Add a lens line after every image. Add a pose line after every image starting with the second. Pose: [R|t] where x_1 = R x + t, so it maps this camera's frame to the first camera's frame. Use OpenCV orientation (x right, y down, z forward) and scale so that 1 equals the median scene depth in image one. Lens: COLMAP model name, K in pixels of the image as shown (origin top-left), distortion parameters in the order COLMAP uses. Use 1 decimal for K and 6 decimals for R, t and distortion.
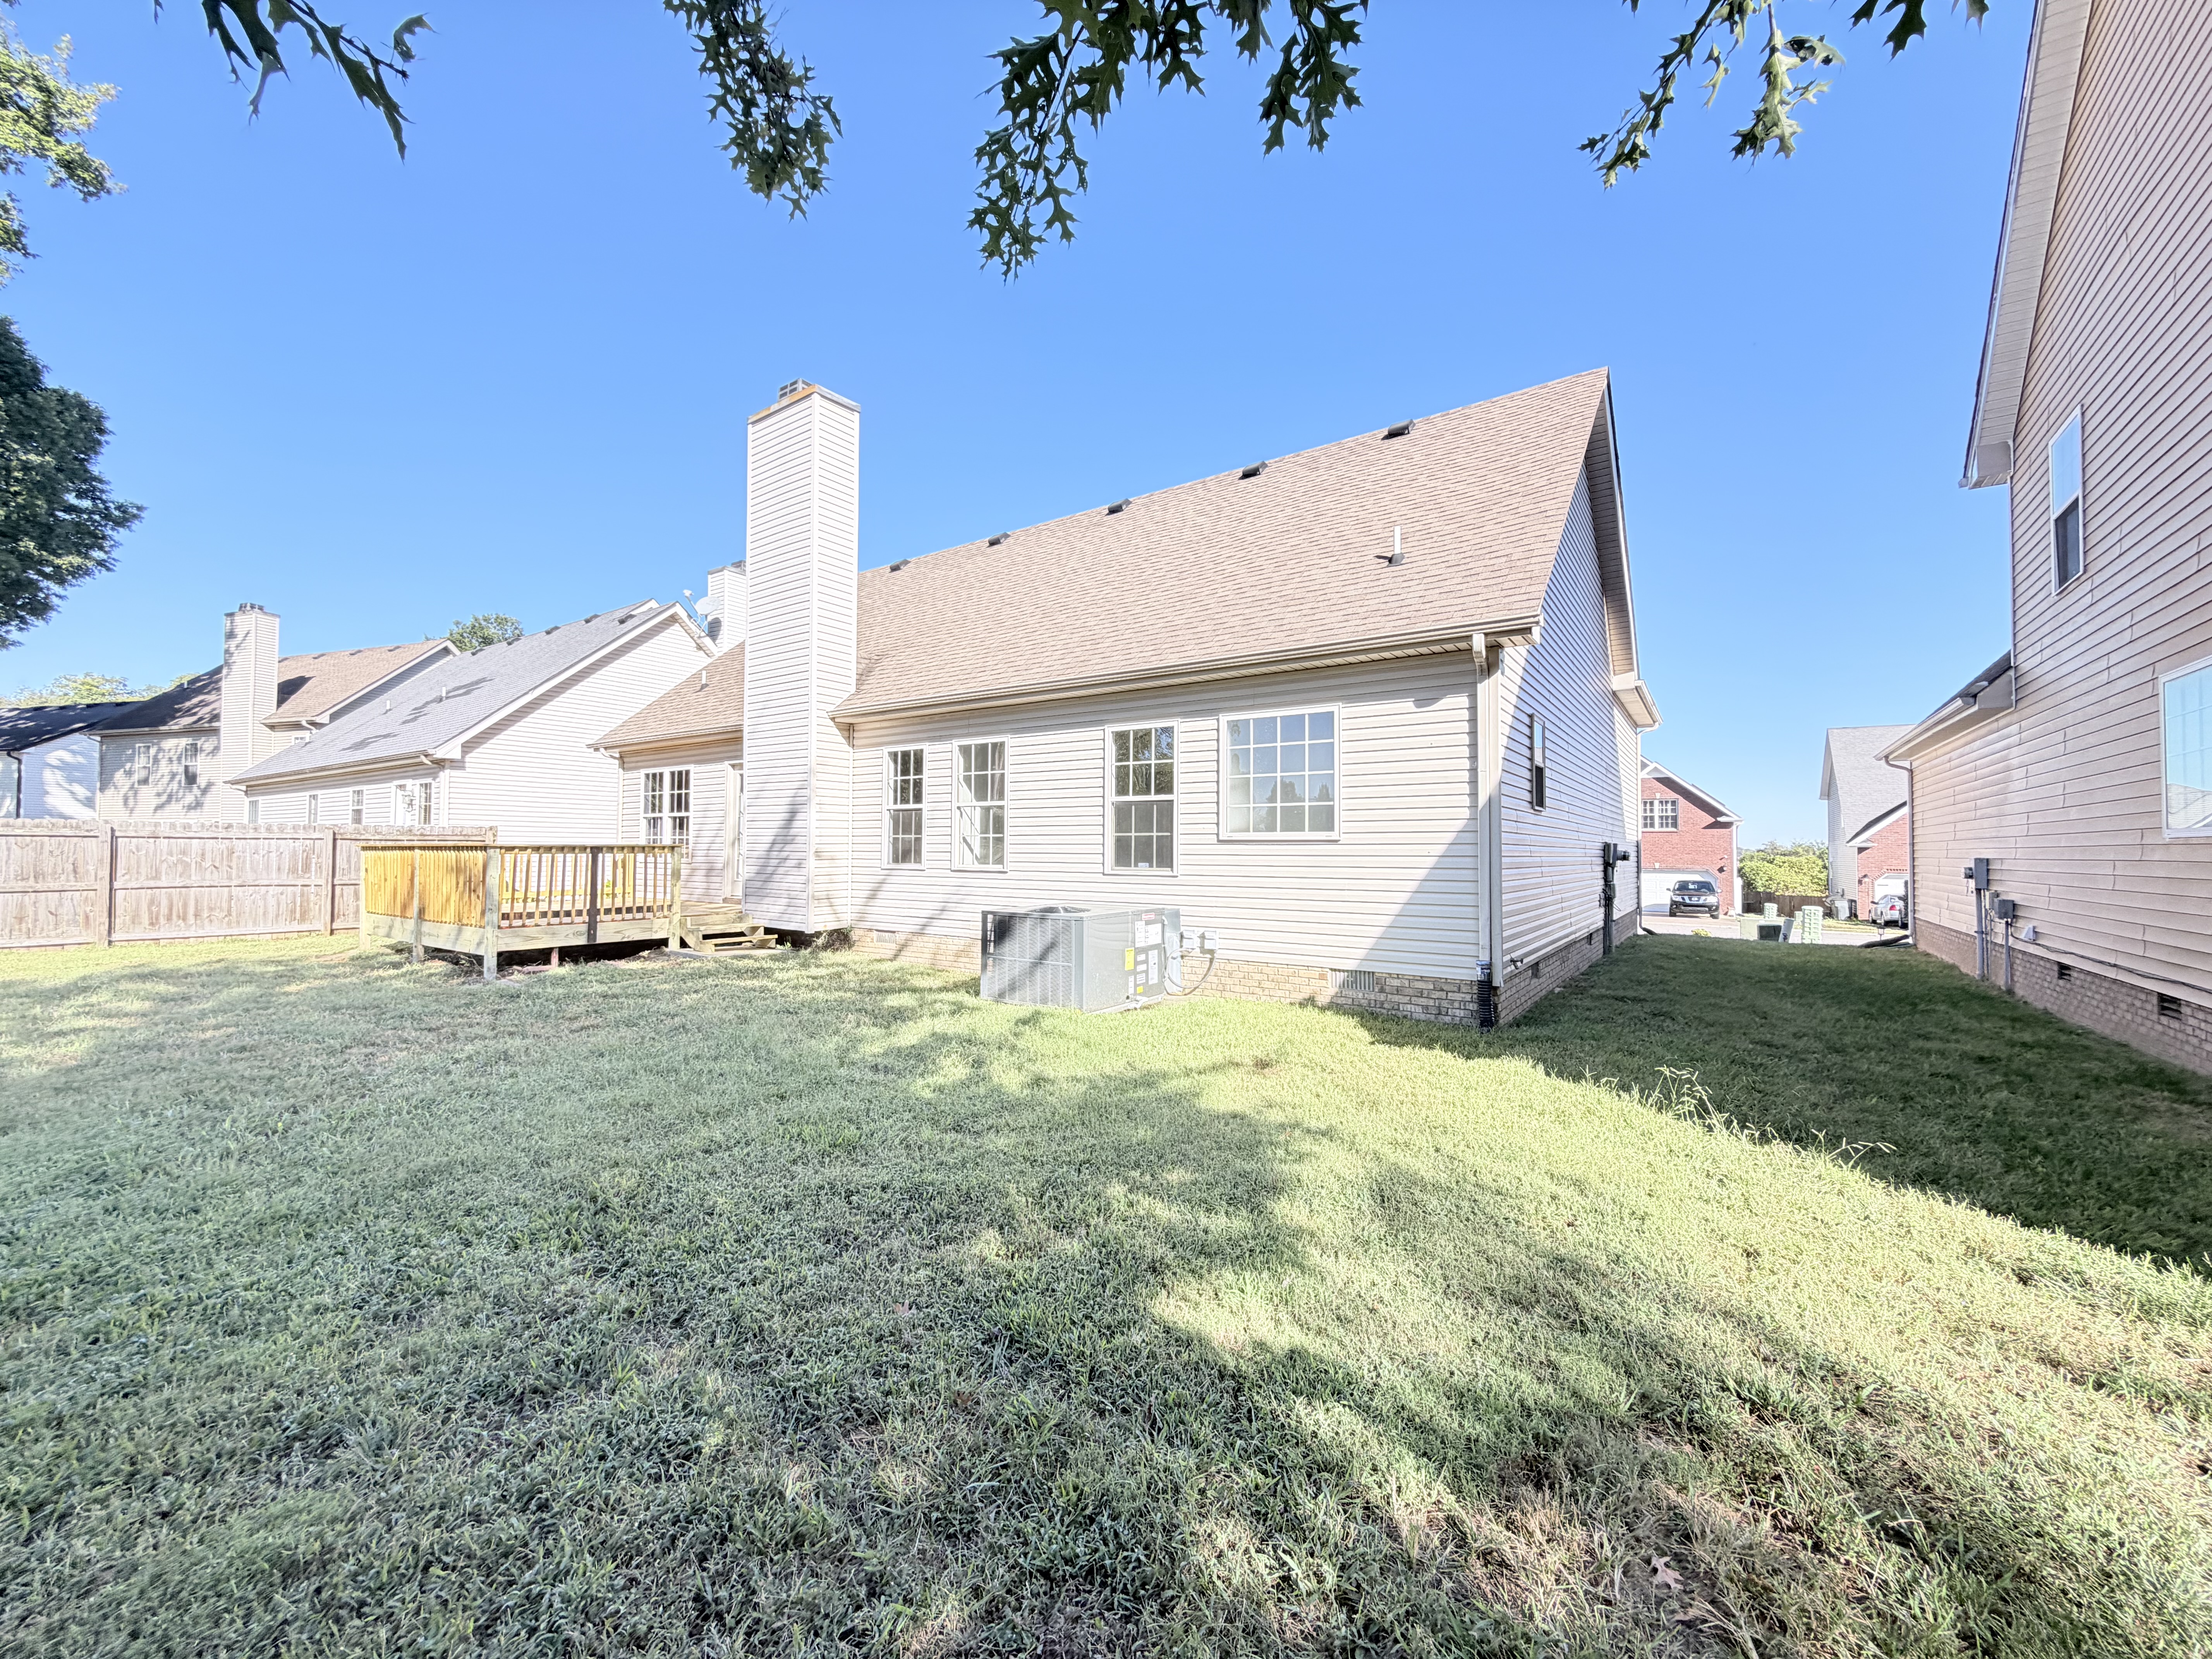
lens RADIAL K [[867.2, 0, 1102.5], [0, 867.2, 819.9], [0, 0, 1]] dist [-0.000611, 0.000008]
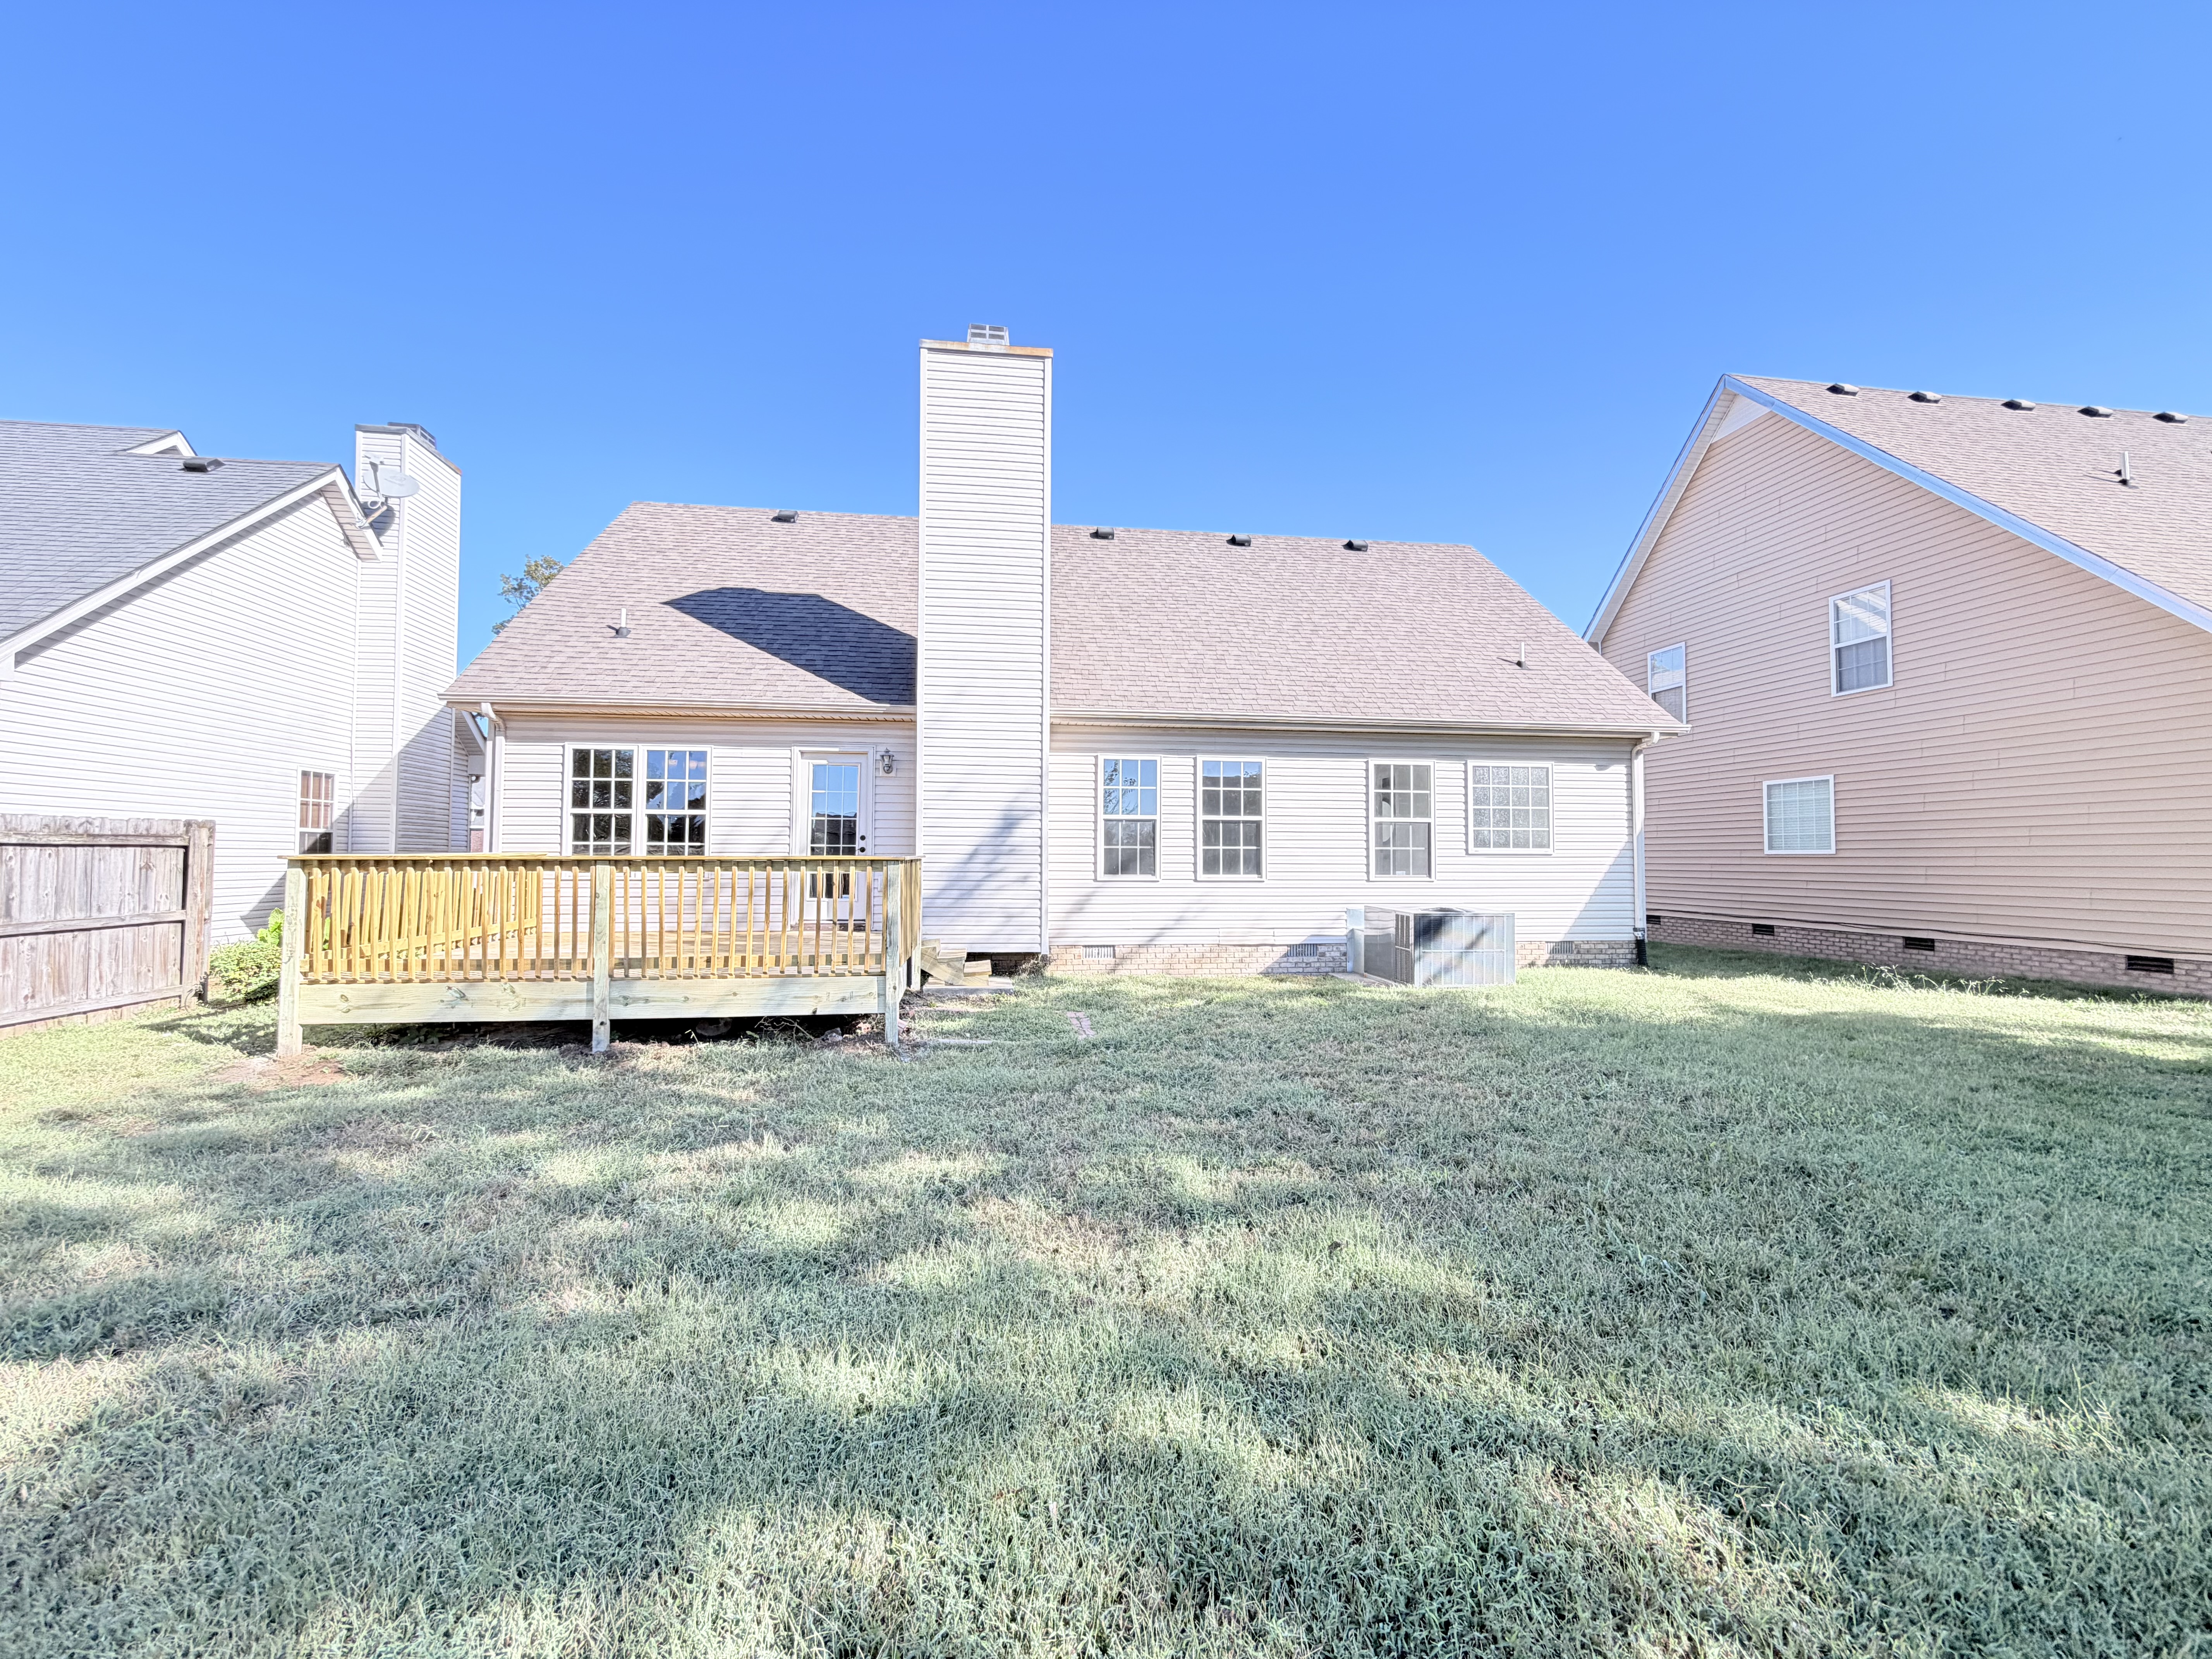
lens RADIAL K [[875.3, 0, 1106.0], [0, 875.3, 829.5], [0, 0, 1]] dist [0.002763, 0.000223]
pose [[0.735394, 0.022854, 0.677255, -0.979855], [-0.021181, 0.999718, -0.010737, 0.009840], [-0.677309, -0.006449, 0.735670, 0.311156]]
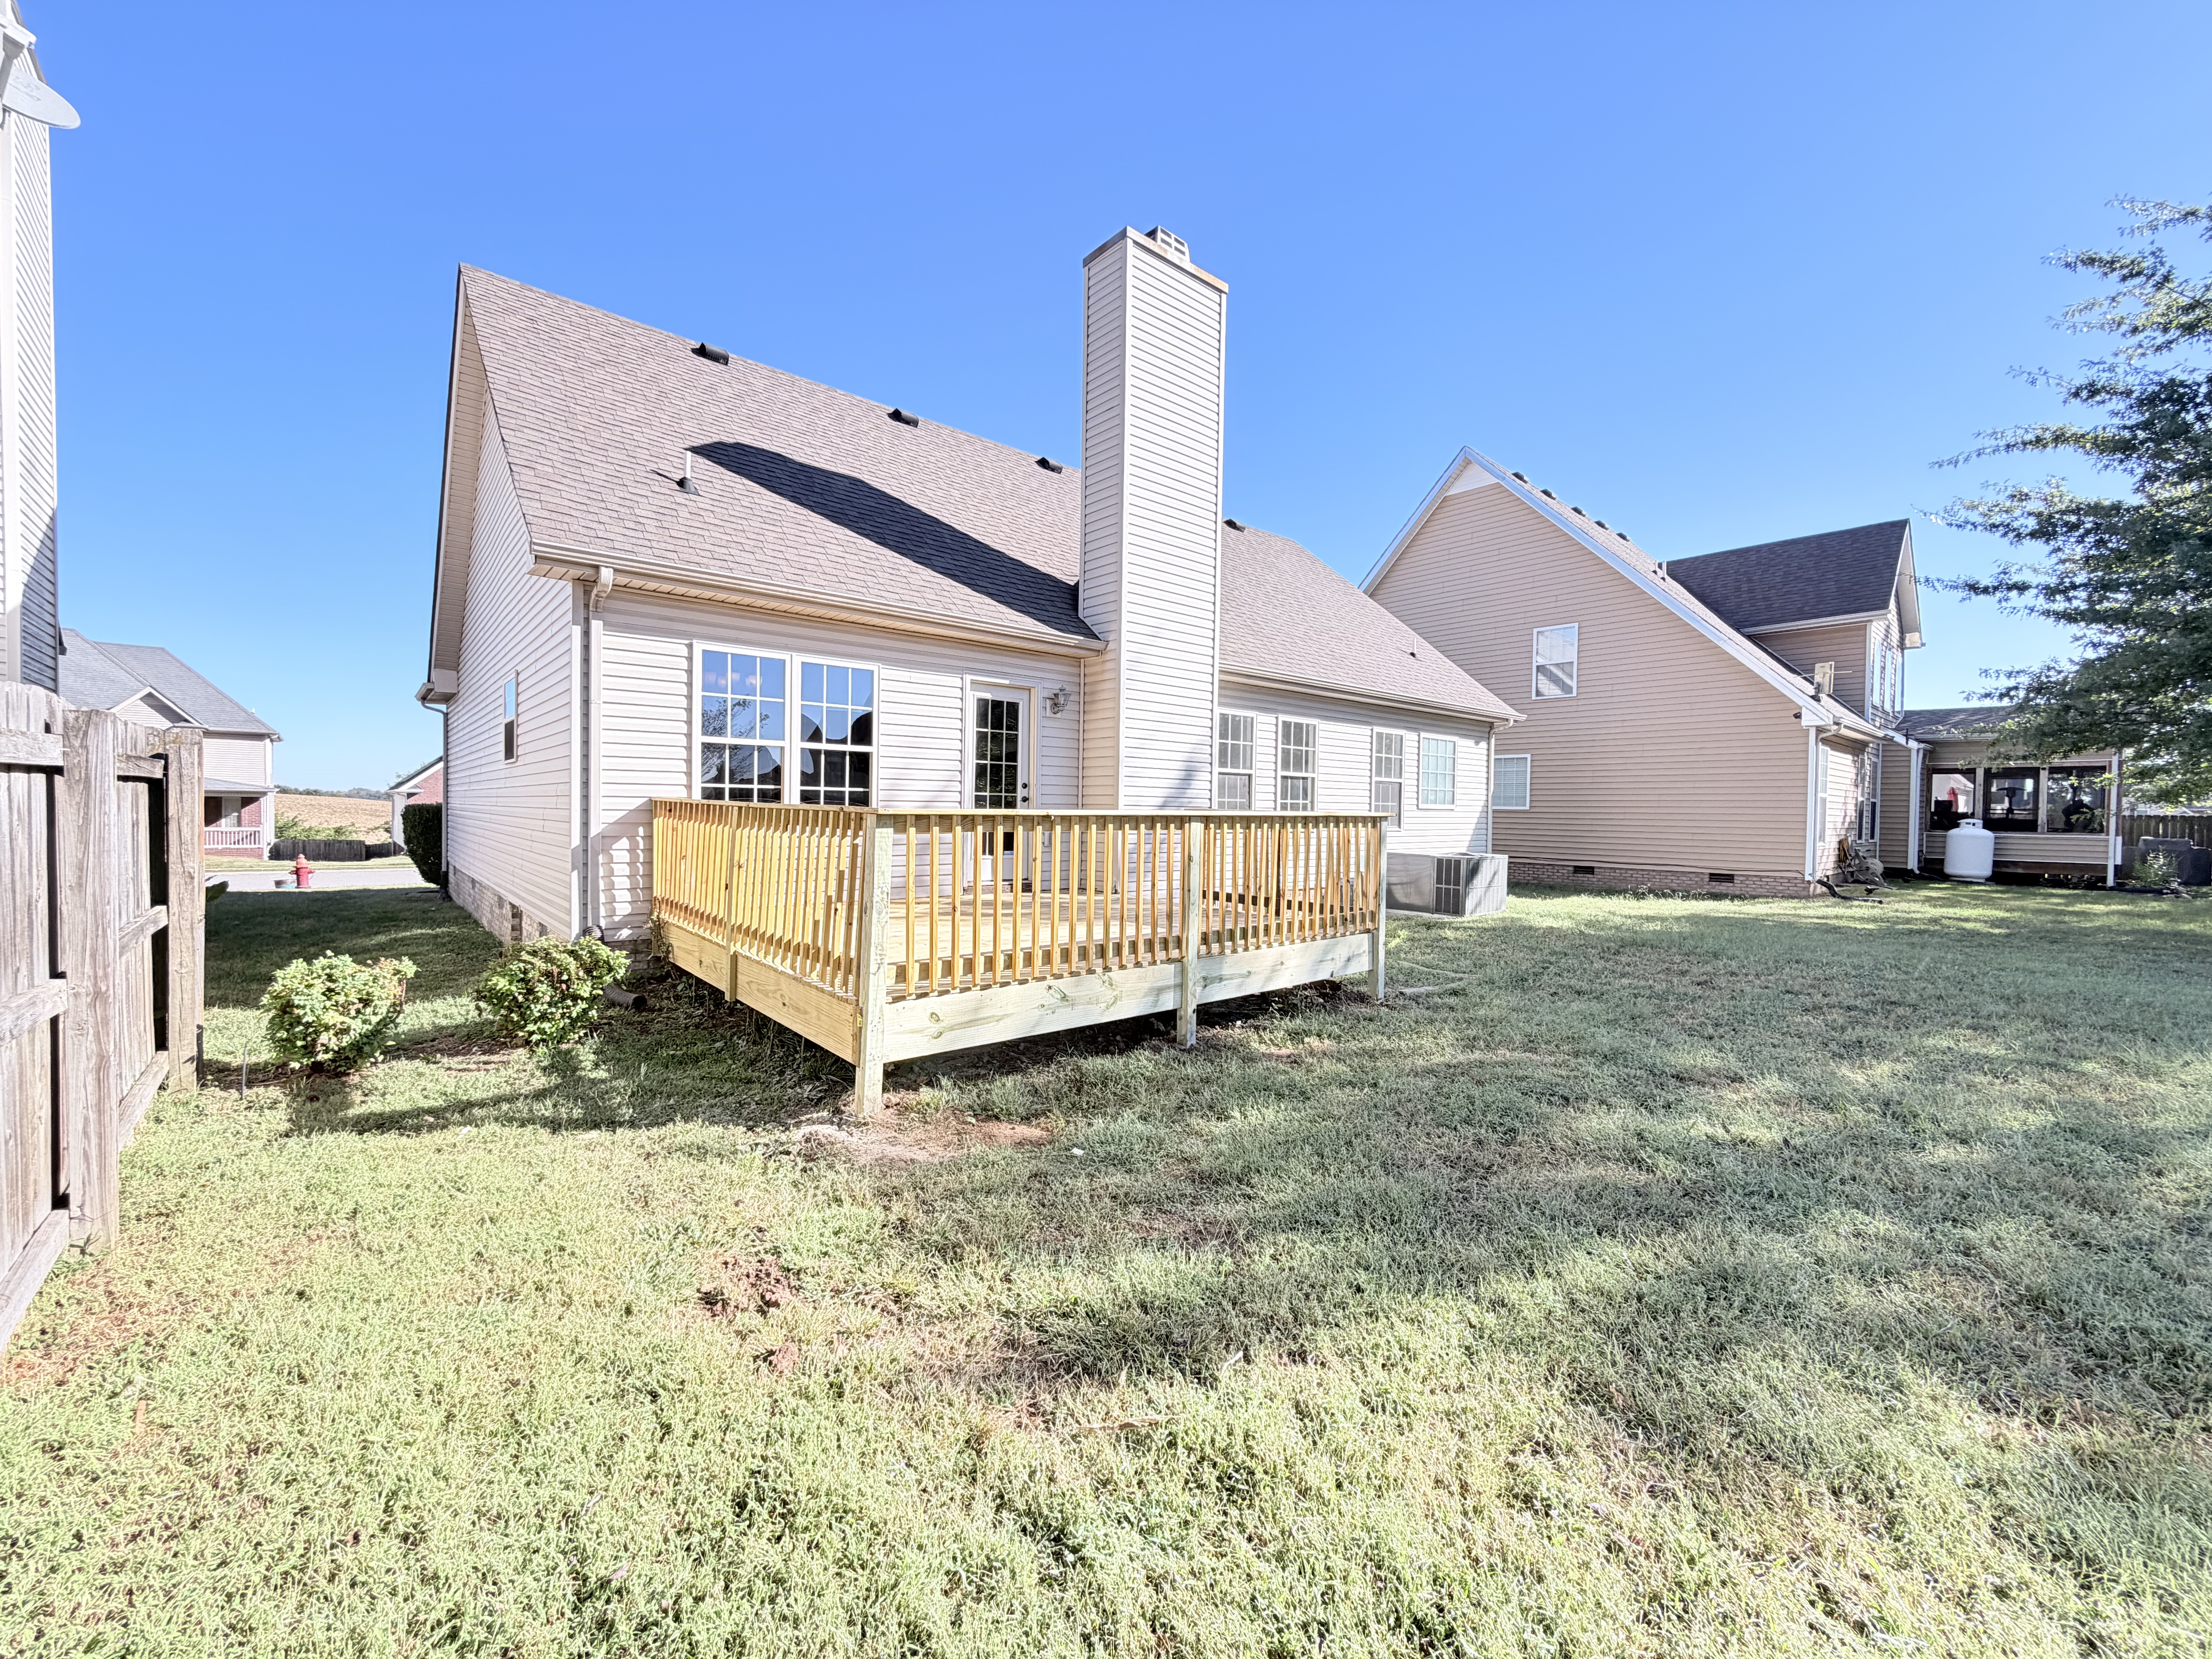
lens RADIAL K [[884.9, 0, 1102.2], [0, 884.9, 827.9], [0, 0, 1]] dist [0.000132, 0.000110]
pose [[0.242674, -0.021943, 0.969860, -1.354054], [-0.042647, 0.998536, 0.033263, 0.024096], [-0.969170, -0.049434, 0.241383, 0.960115]]
